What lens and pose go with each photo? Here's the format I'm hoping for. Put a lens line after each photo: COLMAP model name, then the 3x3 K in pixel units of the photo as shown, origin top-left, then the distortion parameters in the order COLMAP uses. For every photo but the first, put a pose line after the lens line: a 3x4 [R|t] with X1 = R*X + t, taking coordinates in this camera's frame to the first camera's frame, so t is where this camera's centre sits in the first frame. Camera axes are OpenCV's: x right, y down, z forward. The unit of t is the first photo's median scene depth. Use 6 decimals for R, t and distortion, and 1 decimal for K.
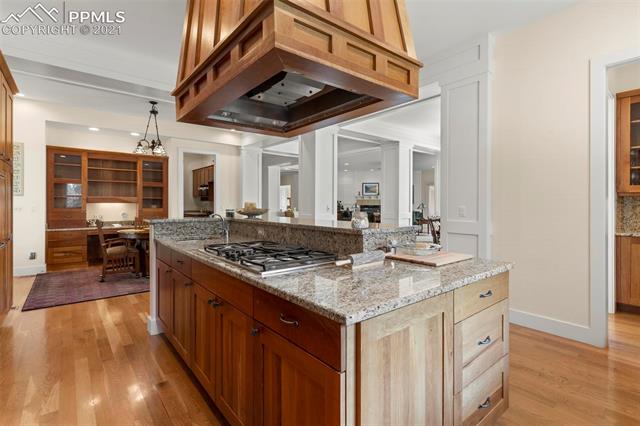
lens RADIAL K [[308.6, 0, 318.0], [0, 308.6, 208.2], [0, 0, 1]] dist [0.000628, -0.000388]
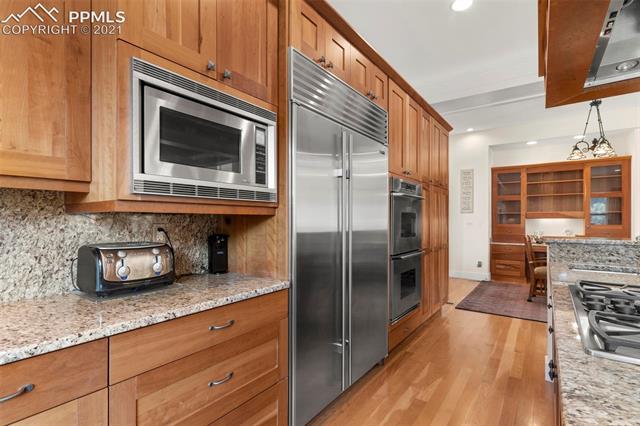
lens RADIAL K [[308.6, 0, 318.4], [0, 308.6, 216.4], [0, 0, 1]] dist [0.000628, -0.000388]
pose [[0.248771, -0.012560, -0.968481, 0.052780], [-0.012183, 0.999796, -0.016095, 0.000231], [0.968486, 0.015803, 0.248567, 0.109732]]
